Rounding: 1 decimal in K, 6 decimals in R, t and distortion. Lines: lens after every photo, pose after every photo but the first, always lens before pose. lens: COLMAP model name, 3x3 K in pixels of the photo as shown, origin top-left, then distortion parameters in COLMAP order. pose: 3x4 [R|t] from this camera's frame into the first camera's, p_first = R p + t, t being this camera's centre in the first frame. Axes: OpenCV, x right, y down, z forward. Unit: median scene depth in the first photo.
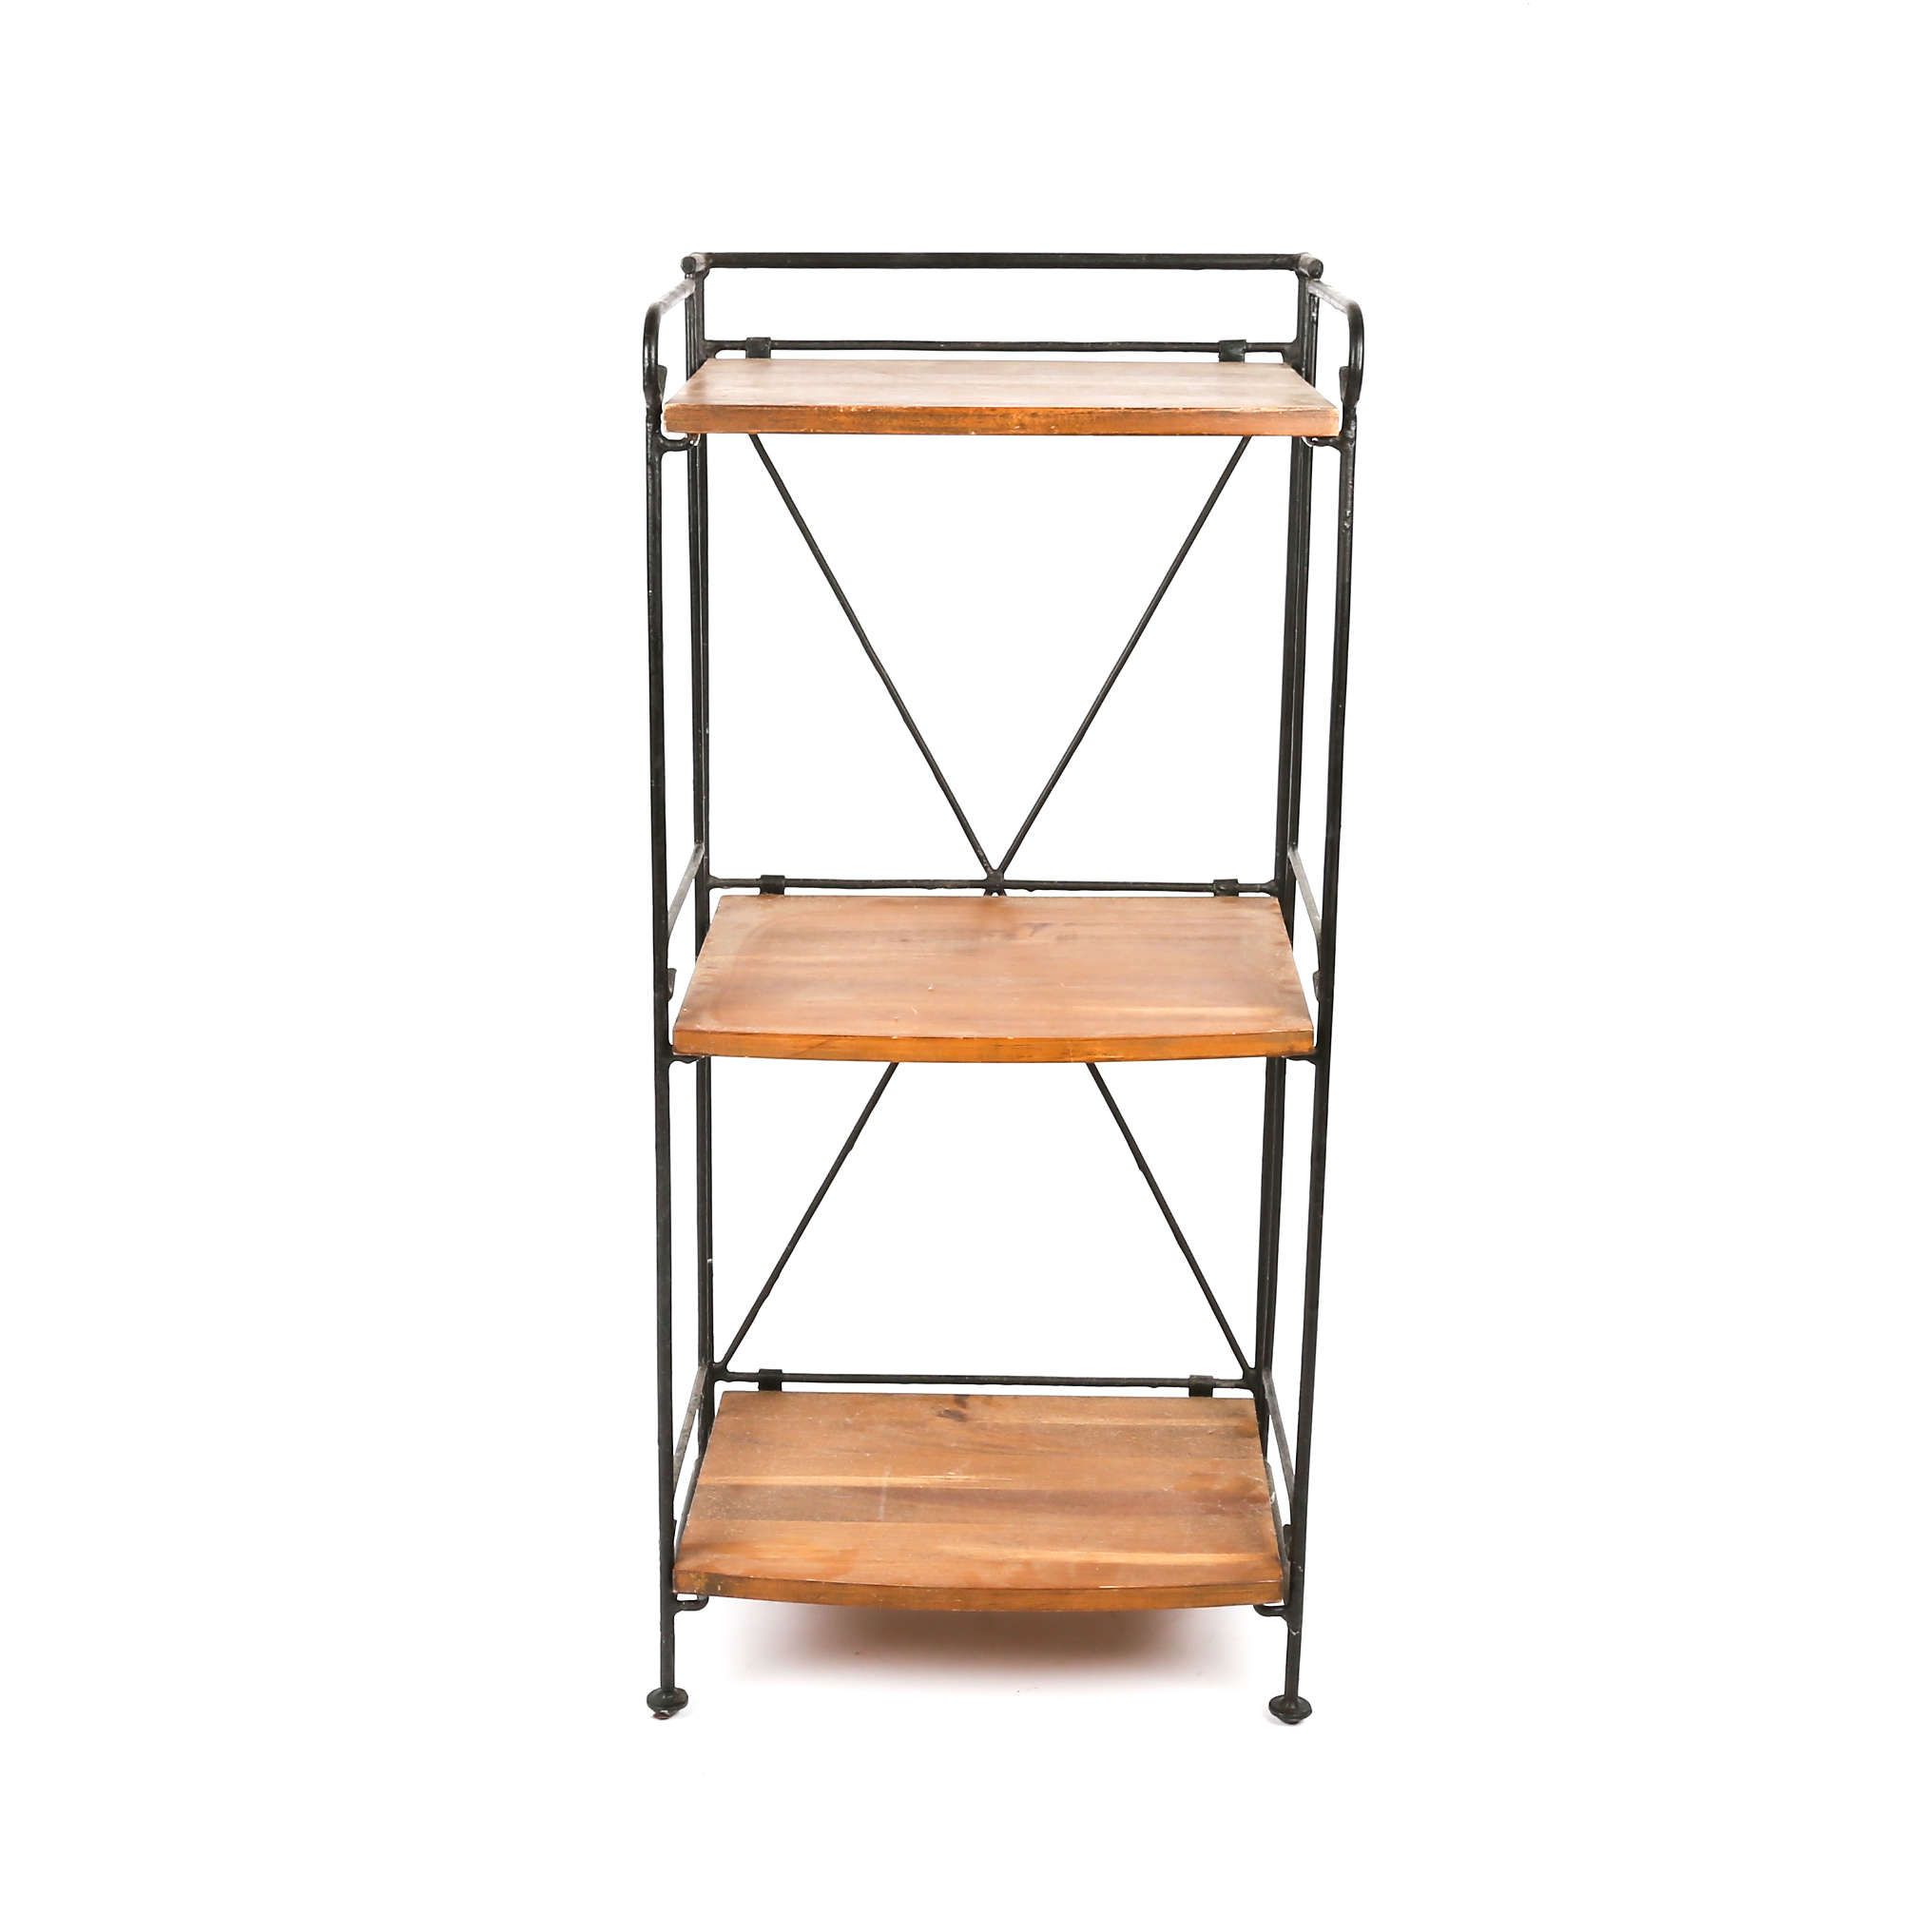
lens RADIAL K [[2959.7, 0, 963.9], [0, 2959.7, 1006.3], [0, 0, 1]] dist [0.028192, 0.042159]
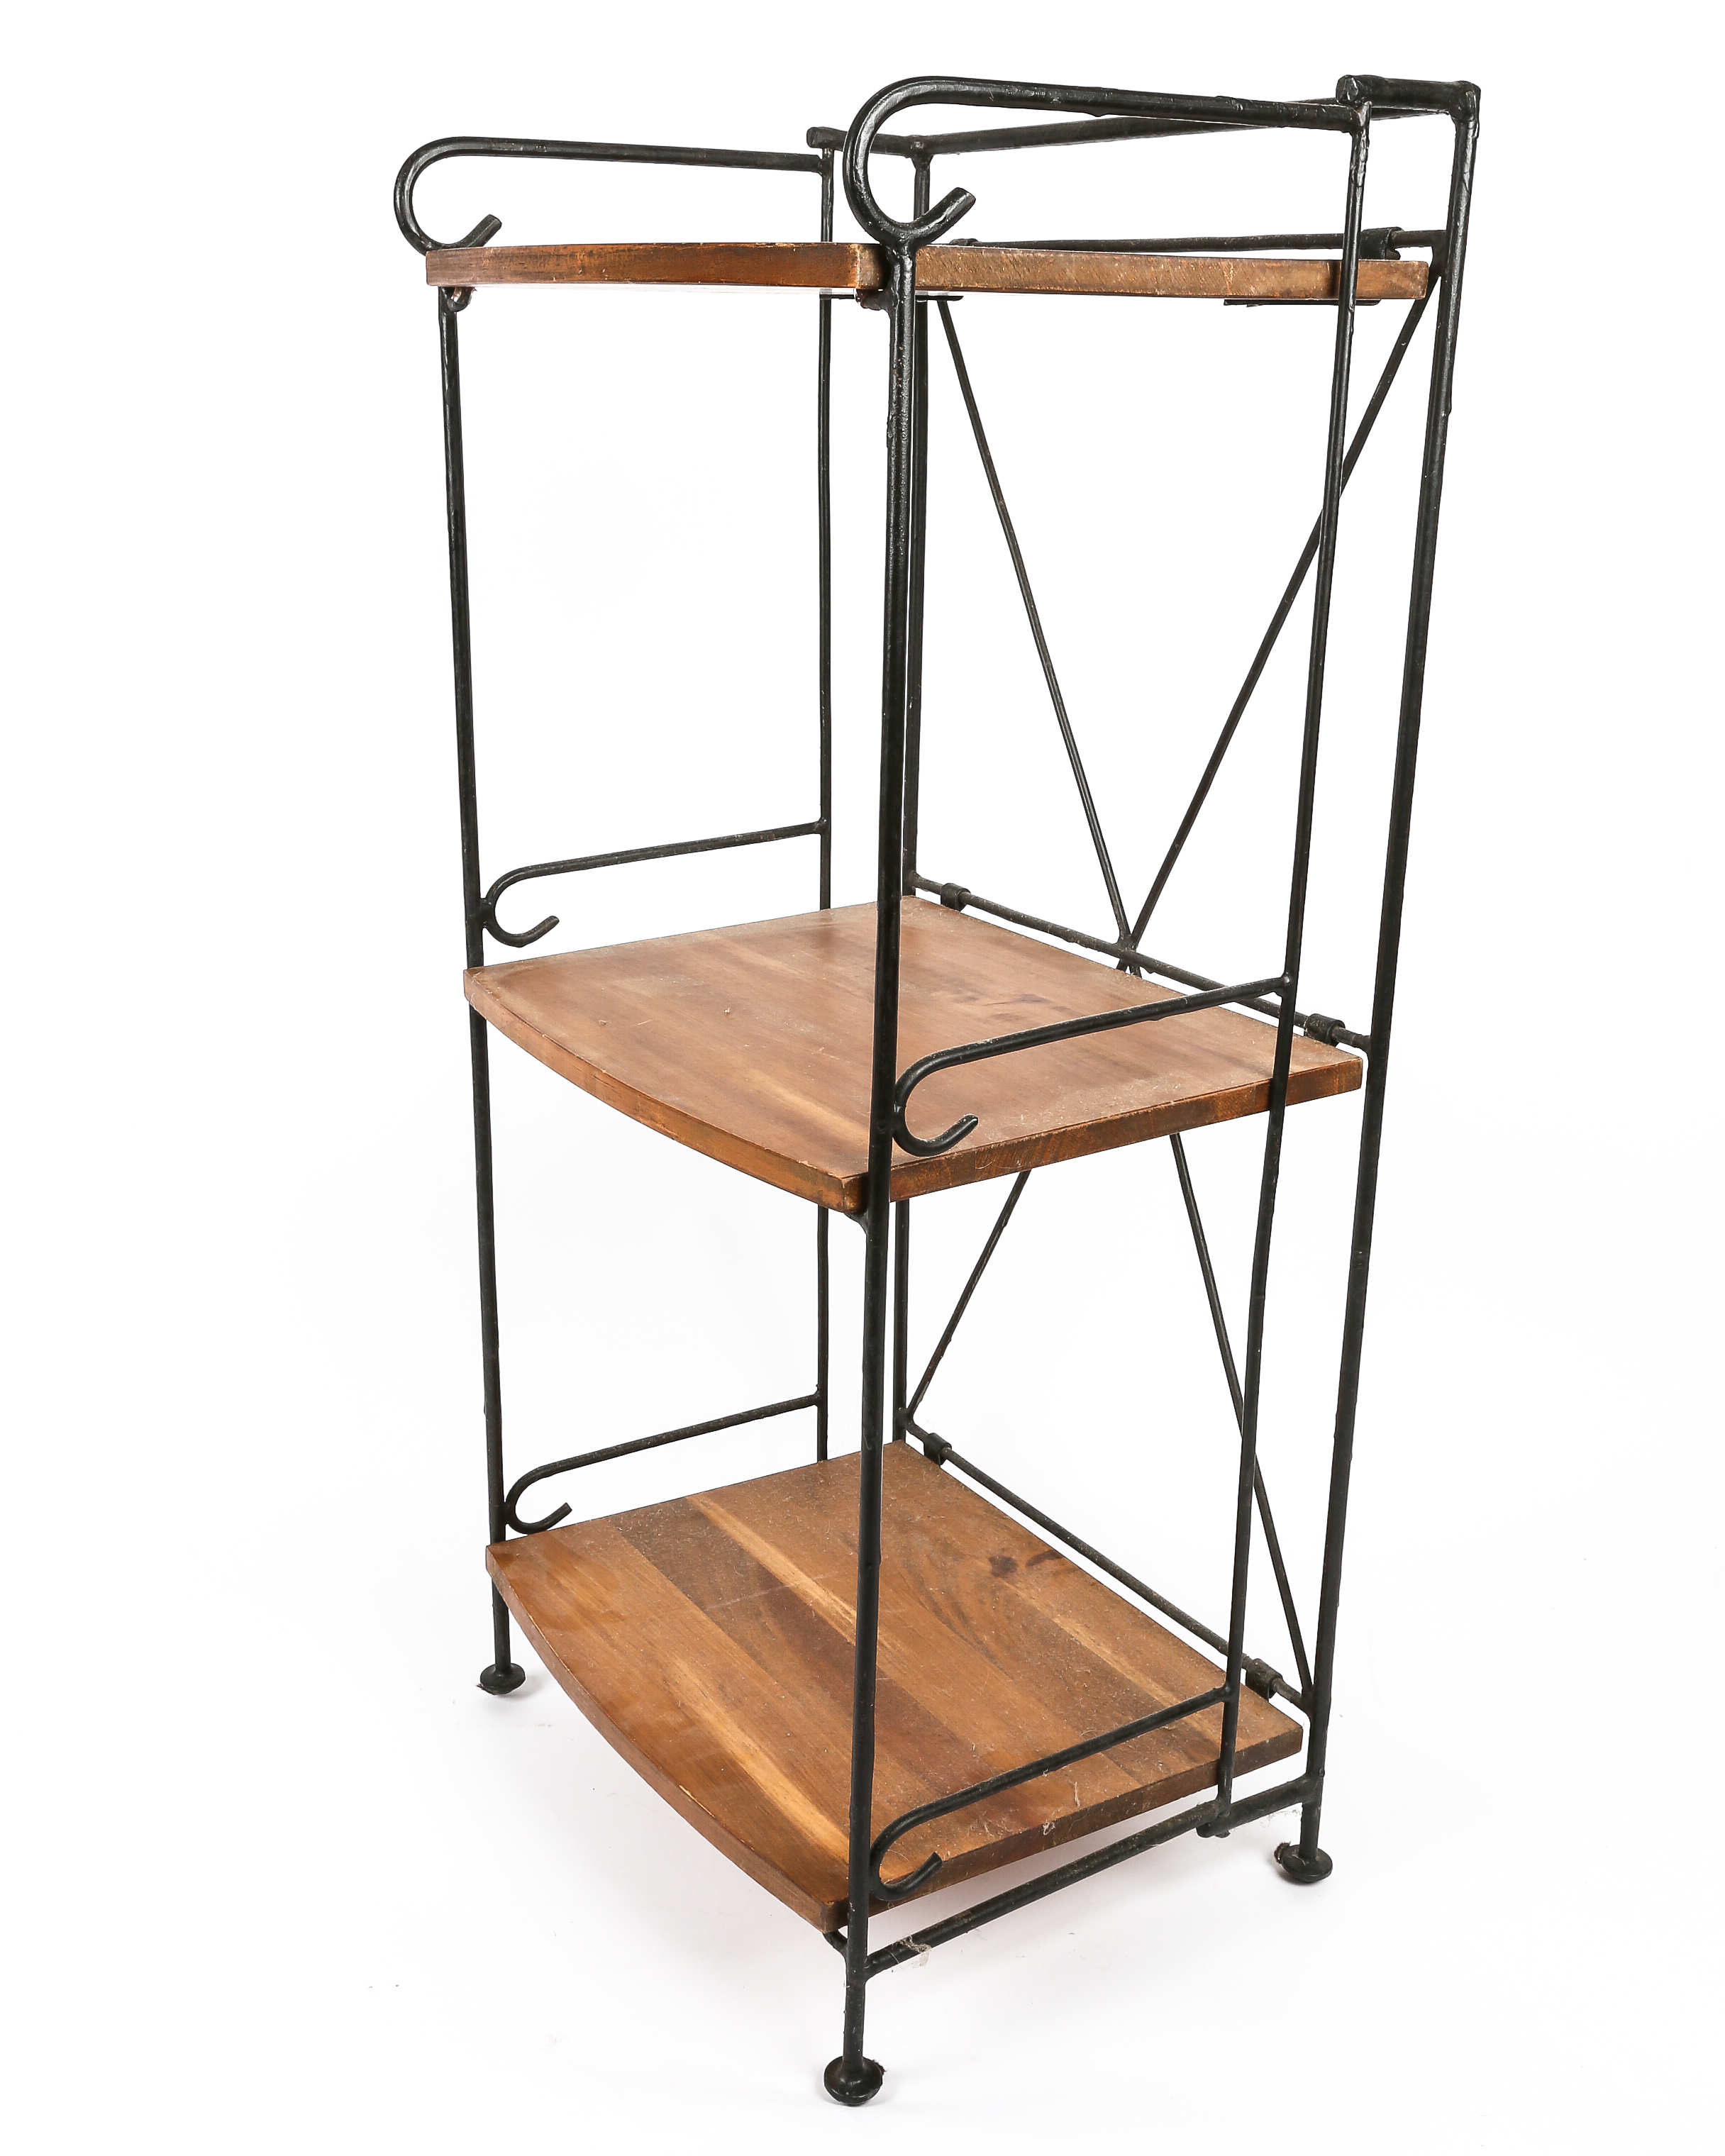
lens RADIAL K [[2277.4, 0, 853.8], [0, 2277.4, 1065.6], [0, 0, 1]] dist [0.009645, -0.010717]
pose [[0.570937, 0.263714, -0.777487, 0.478947], [-0.251190, 0.957703, 0.140384, -0.084821], [0.781623, 0.115147, 0.613031, 0.609938]]
